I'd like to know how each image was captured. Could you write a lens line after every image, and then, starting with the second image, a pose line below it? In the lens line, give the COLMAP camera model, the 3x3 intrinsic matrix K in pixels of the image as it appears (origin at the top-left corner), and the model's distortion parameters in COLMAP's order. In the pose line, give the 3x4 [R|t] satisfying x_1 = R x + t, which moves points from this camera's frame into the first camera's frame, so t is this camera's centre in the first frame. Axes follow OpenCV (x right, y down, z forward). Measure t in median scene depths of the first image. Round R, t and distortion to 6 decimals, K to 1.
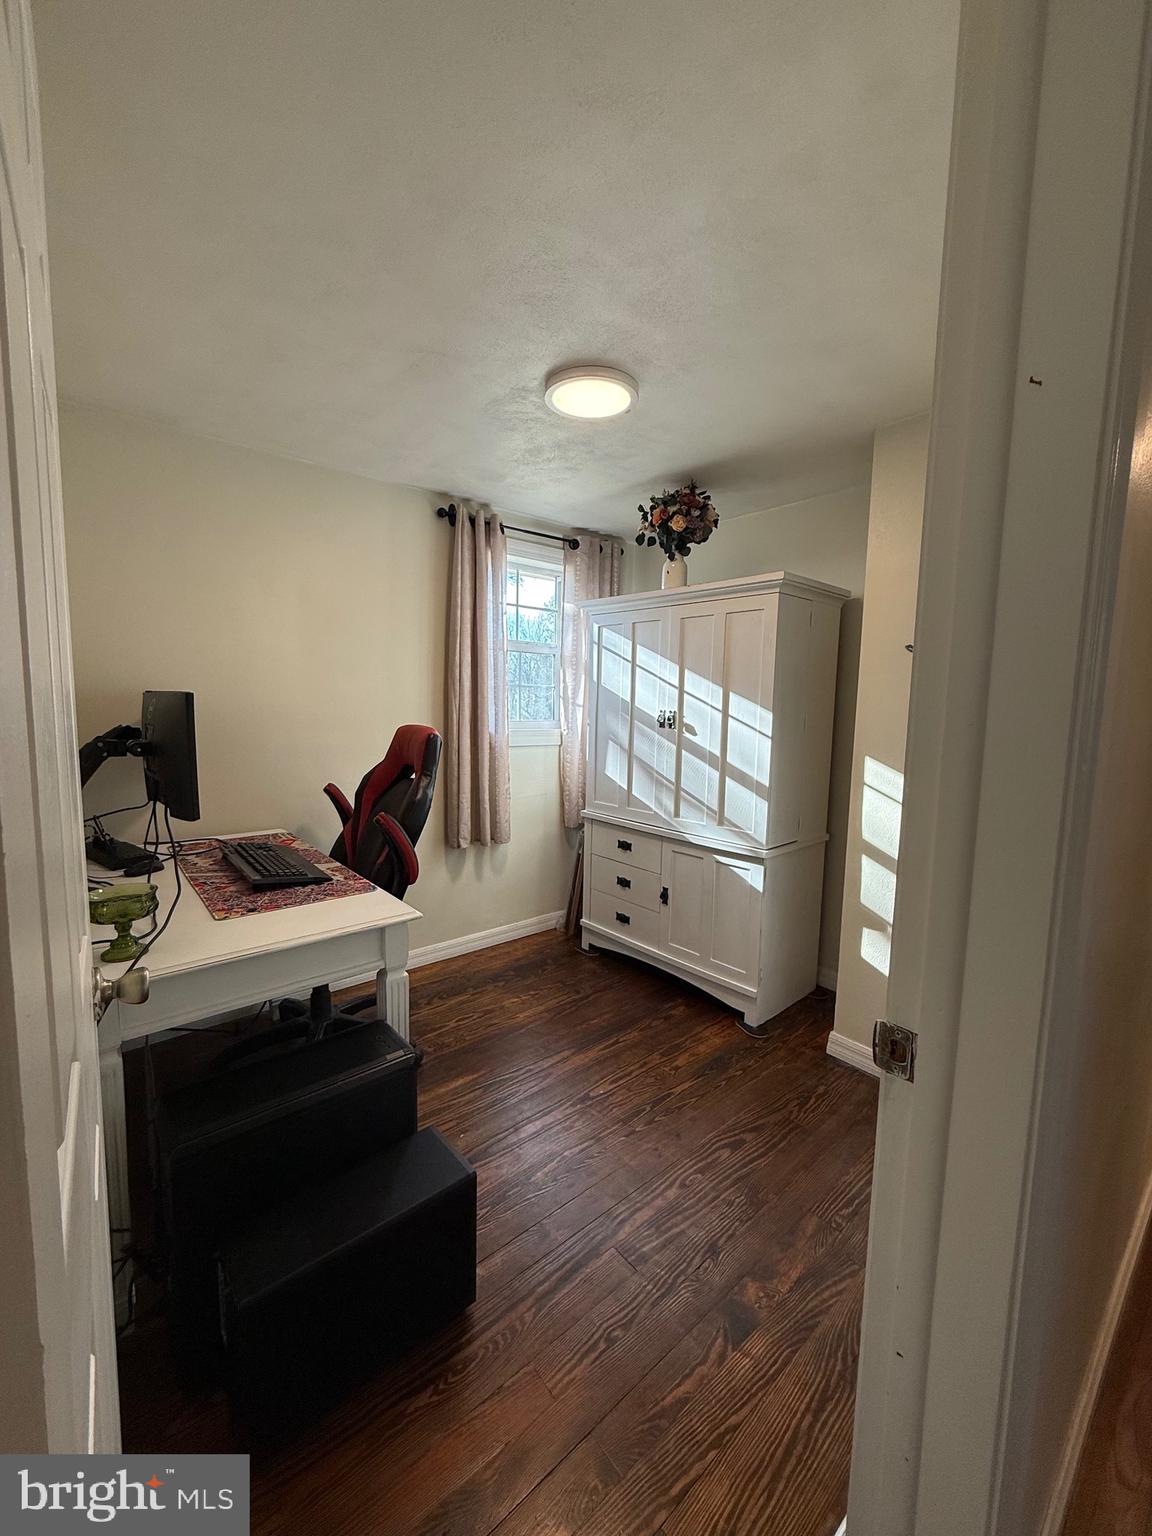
lens RADIAL K [[611.0, 0, 578.5], [0, 611.0, 765.5], [0, 0, 1]] dist [-0.001153, 0.000485]
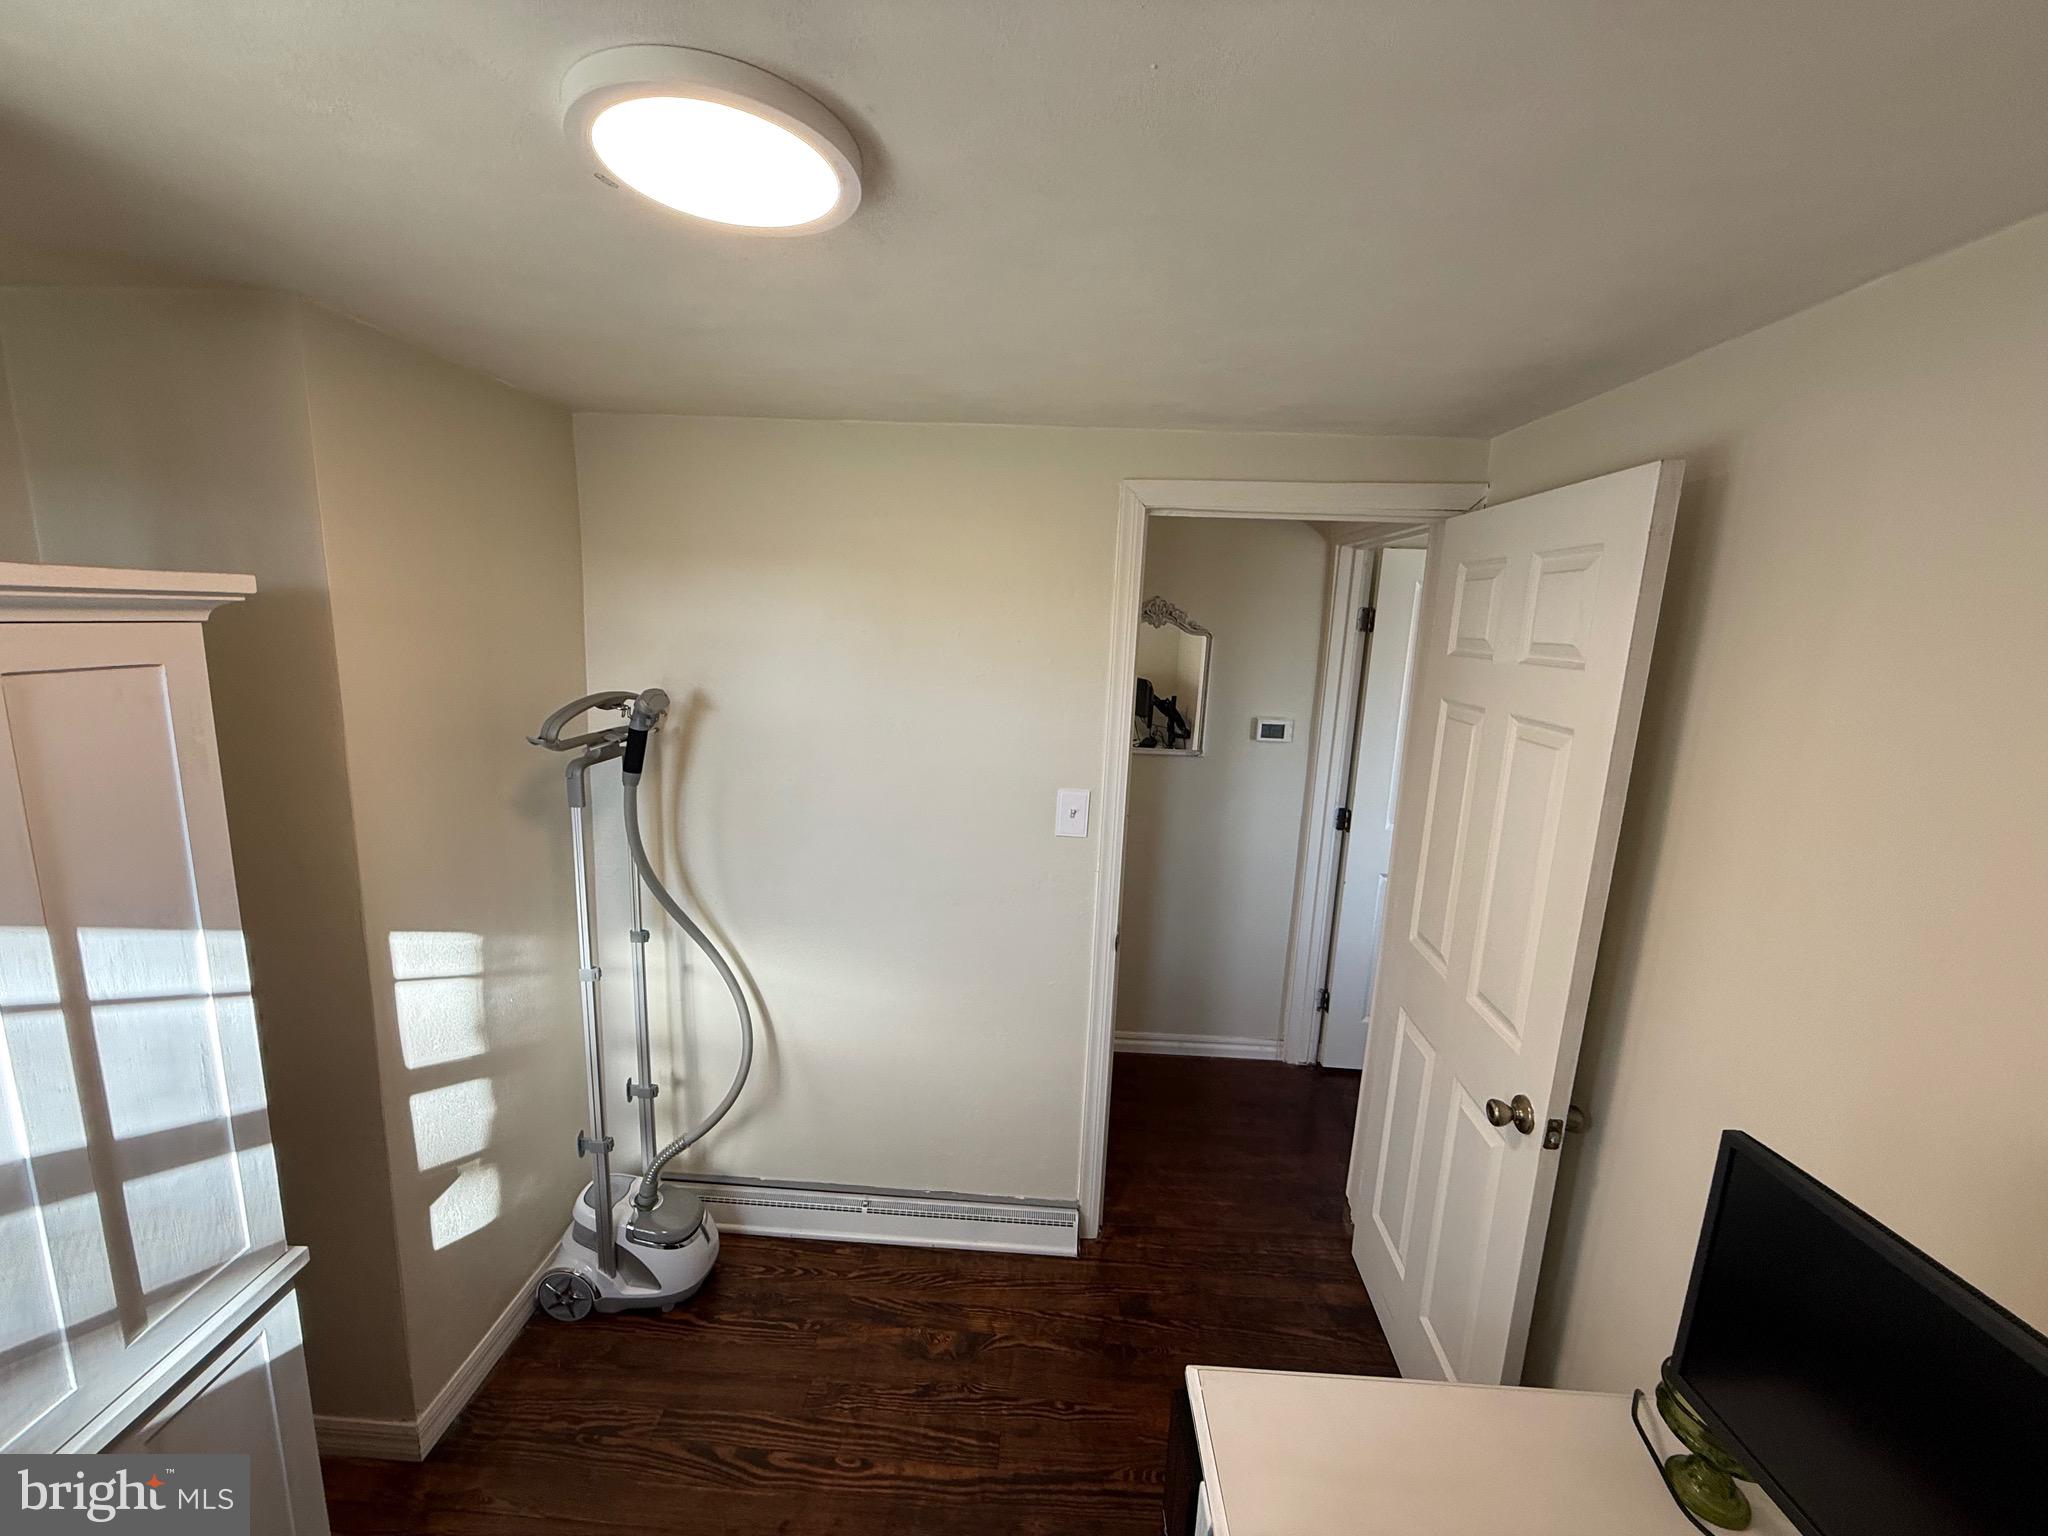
lens RADIAL K [[814.6, 0, 1013.4], [0, 814.6, 765.4], [0, 0, 1]] dist [-0.001153, 0.000485]
pose [[-0.726903, -0.169037, 0.665611, -0.331247], [0.019214, 0.963848, 0.265759, -0.290014], [-0.686471, 0.205970, -0.697377, 0.928284]]
